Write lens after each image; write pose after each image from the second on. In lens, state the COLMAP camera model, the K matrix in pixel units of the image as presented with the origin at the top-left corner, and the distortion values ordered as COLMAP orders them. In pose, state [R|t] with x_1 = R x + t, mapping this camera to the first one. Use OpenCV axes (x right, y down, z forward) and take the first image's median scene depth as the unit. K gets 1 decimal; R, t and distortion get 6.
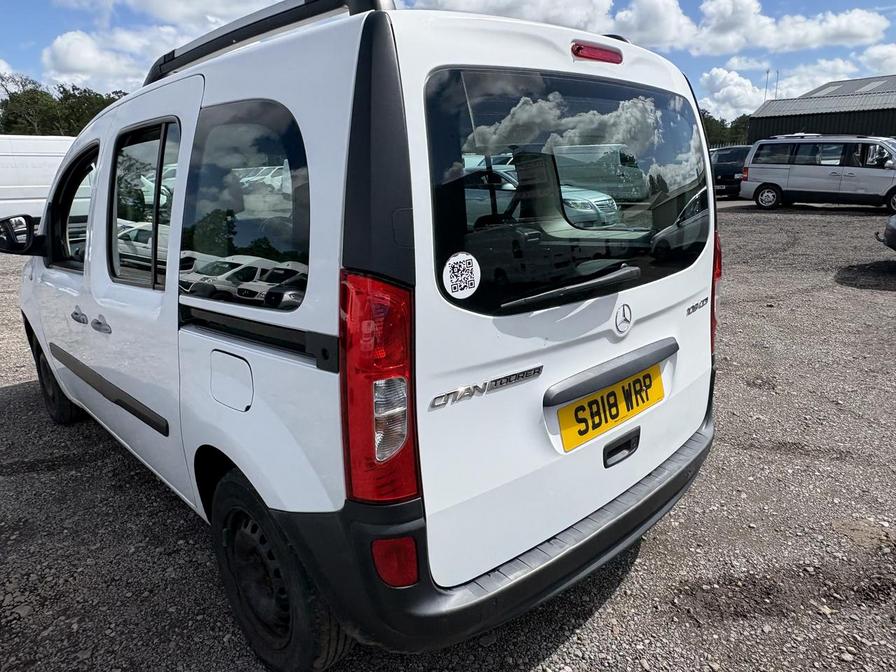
lens RADIAL K [[601.6, 0, 485.1], [0, 601.6, 341.3], [0, 0, 1]] dist [0.012594, -0.007253]
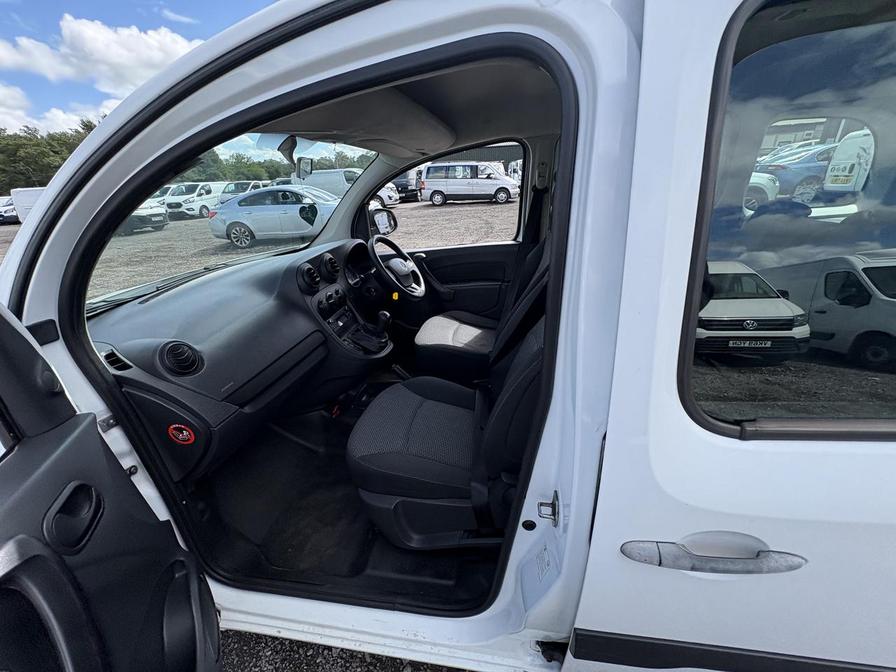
lens RADIAL K [[354.1, 0, 450.4], [0, 354.1, 328.6], [0, 0, 1]] dist [-0.002223, 0.000579]
pose [[0.806963, -0.255048, 0.532693, -1.139585], [0.200119, 0.966672, 0.159678, -0.306803], [-0.555665, -0.022252, 0.831109, 1.181587]]
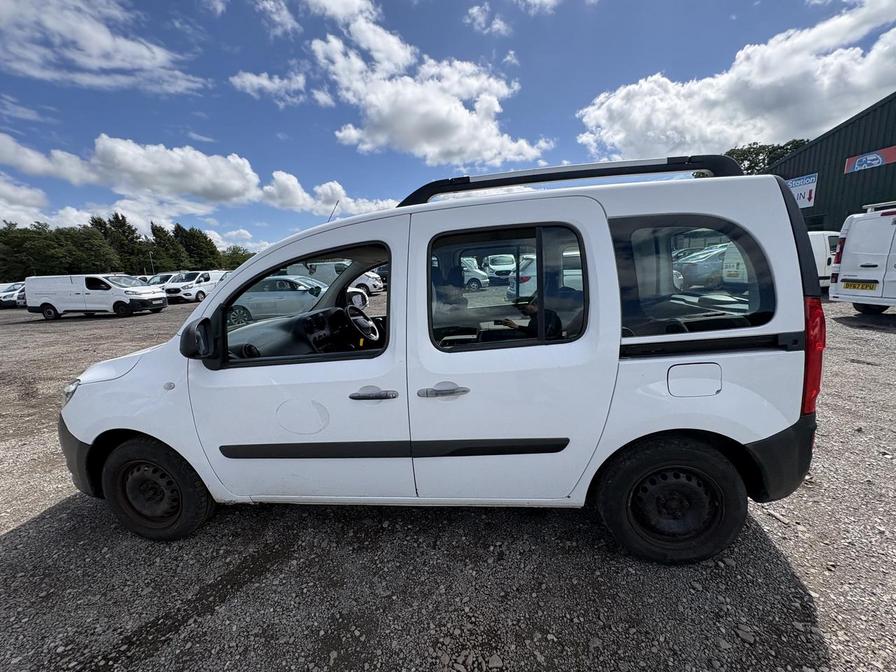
lens RADIAL K [[354.1, 0, 448.2], [0, 354.1, 325.8], [0, 0, 1]] dist [-0.002223, 0.000579]
pose [[0.784445, -0.114827, 0.609476, -1.386665], [0.198695, 0.977444, -0.071584, -0.133898], [-0.587508, 0.177253, 0.789566, 0.538076]]
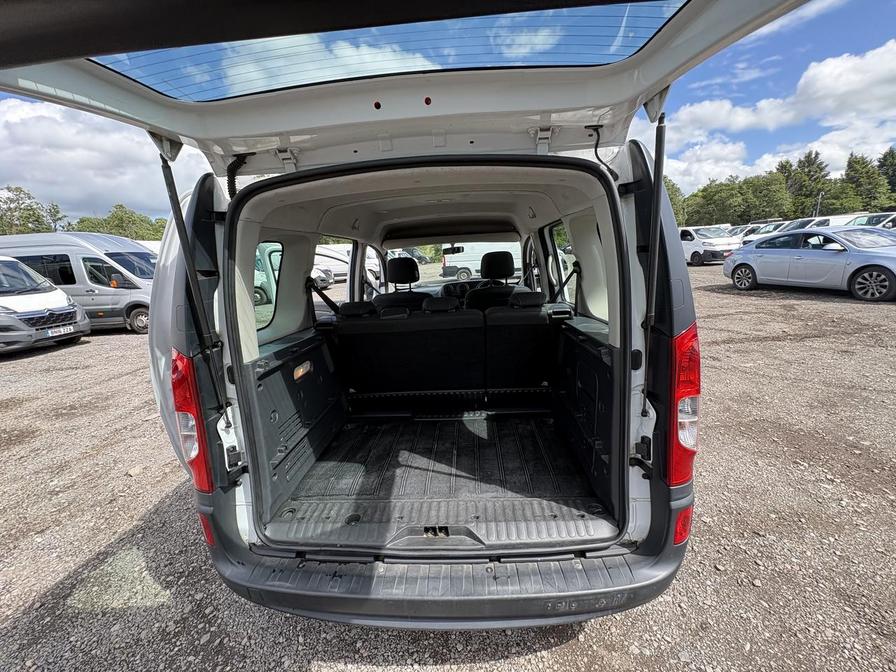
lens RADIAL K [[354.1, 0, 448.6], [0, 354.1, 333.7], [0, 0, 1]] dist [-0.002223, 0.000579]
pose [[0.669855, 0.148837, -0.727421, 0.640238], [-0.157089, 0.985934, 0.057073, -0.205584], [0.725684, 0.076040, 0.683814, 0.589216]]
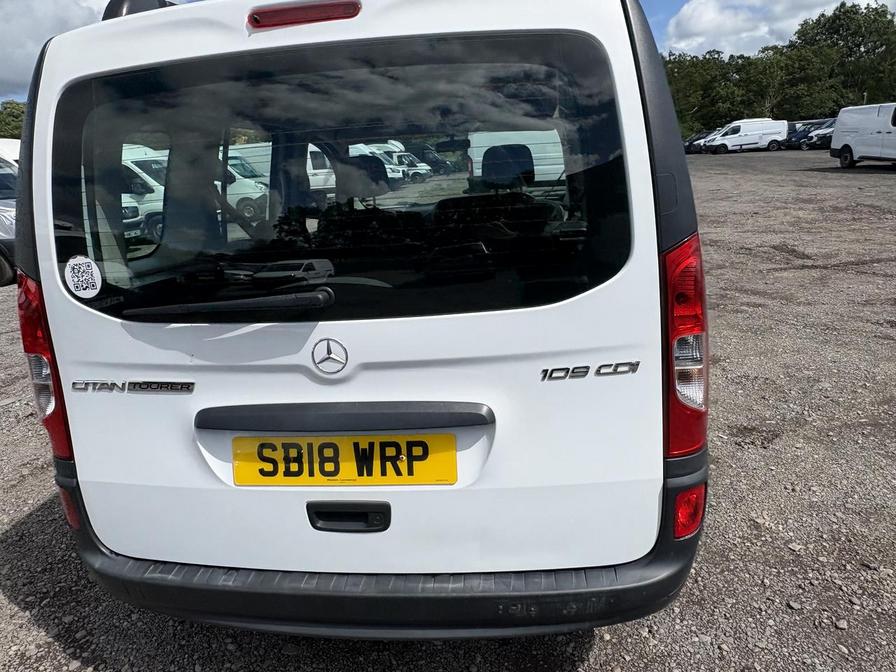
lens RADIAL K [[601.6, 0, 448.3], [0, 601.6, 329.2], [0, 0, 1]] dist [0.012594, -0.007253]
pose [[0.622540, 0.195661, -0.757734, 0.866382], [-0.157765, 0.979740, 0.123371, -0.183114], [0.766521, 0.042741, 0.640796, 0.590514]]
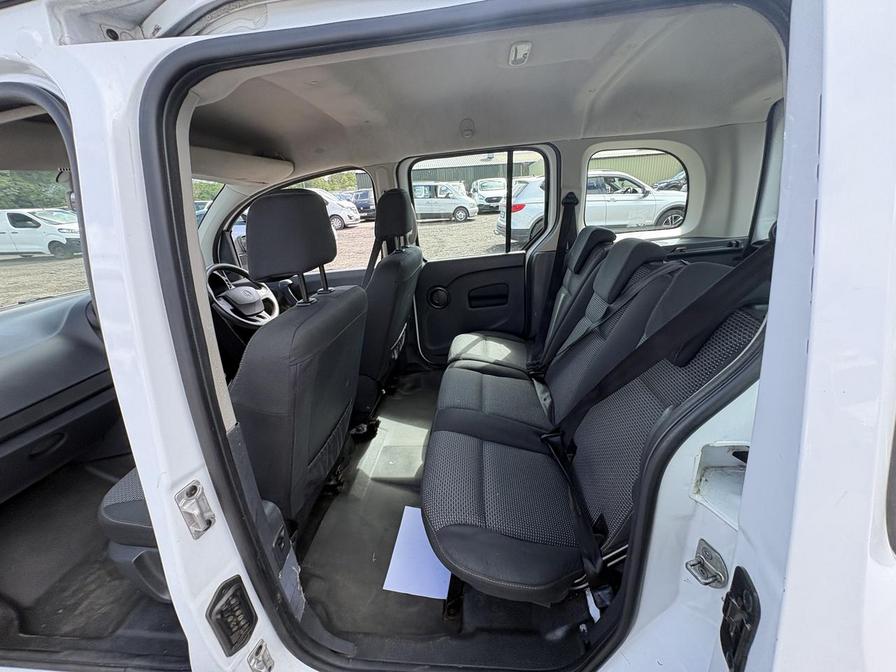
lens RADIAL K [[354.1, 0, 449.0], [0, 354.1, 330.2], [0, 0, 1]] dist [-0.002223, 0.000579]
pose [[0.763237, -0.255577, 0.593422, -0.849705], [0.220316, 0.966343, 0.132826, -0.257311], [-0.607396, 0.029363, 0.793856, 0.979958]]
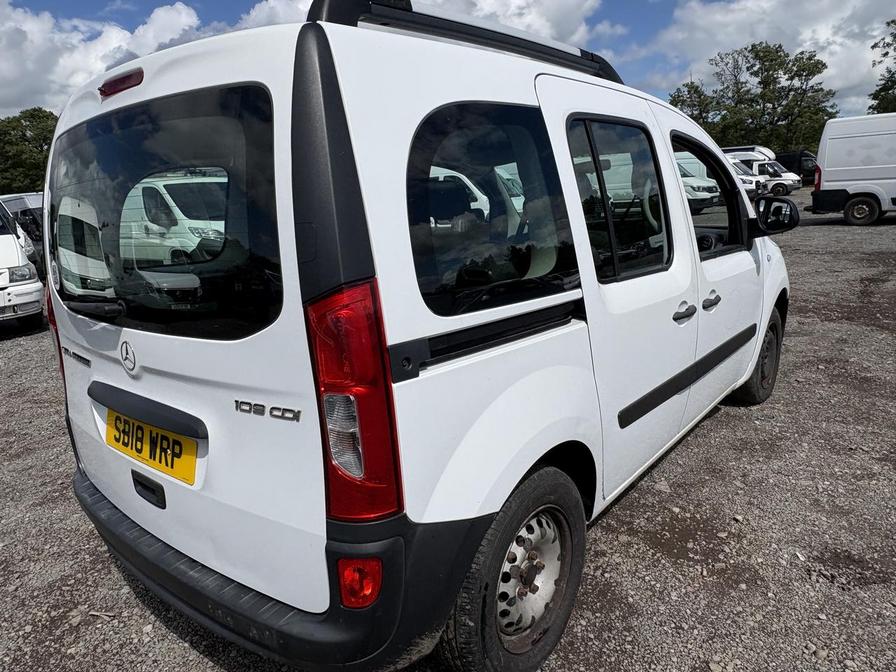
lens RADIAL K [[601.6, 0, 454.3], [0, 601.6, 329.9], [0, 0, 1]] dist [0.012594, -0.007253]
pose [[0.106363, 0.239674, -0.965009, 1.158436], [-0.209406, 0.954148, 0.213896, -0.378137], [0.972027, 0.179328, 0.151675, 1.297933]]
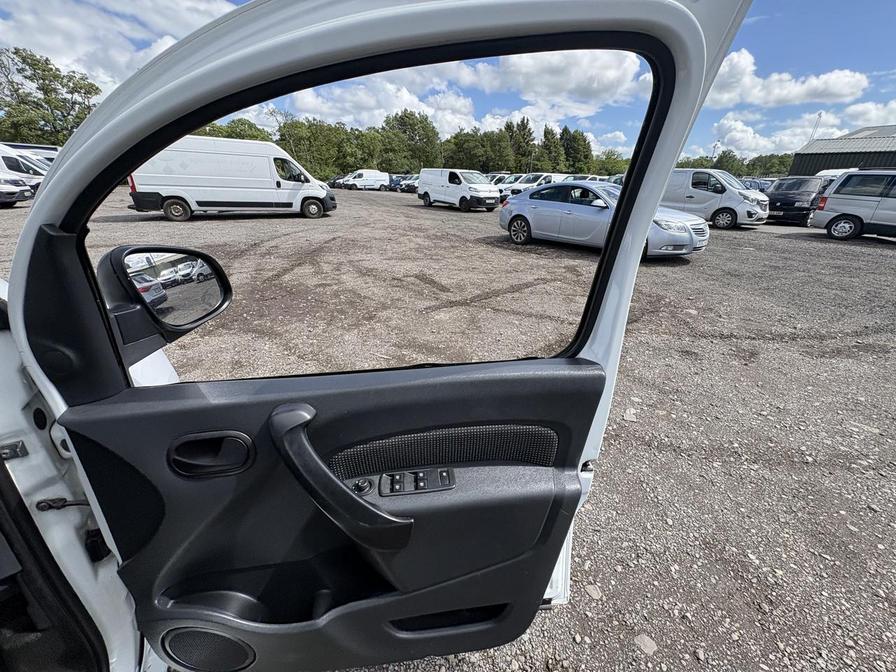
lens RADIAL K [[354.1, 0, 446.7], [0, 354.1, 341.7], [0, 0, 1]] dist [-0.002223, 0.000579]
pose [[0.967519, 0.150416, -0.203181, -0.173869], [-0.118729, 0.979937, 0.160082, -0.595424], [0.223183, -0.130759, 0.965967, 2.212784]]
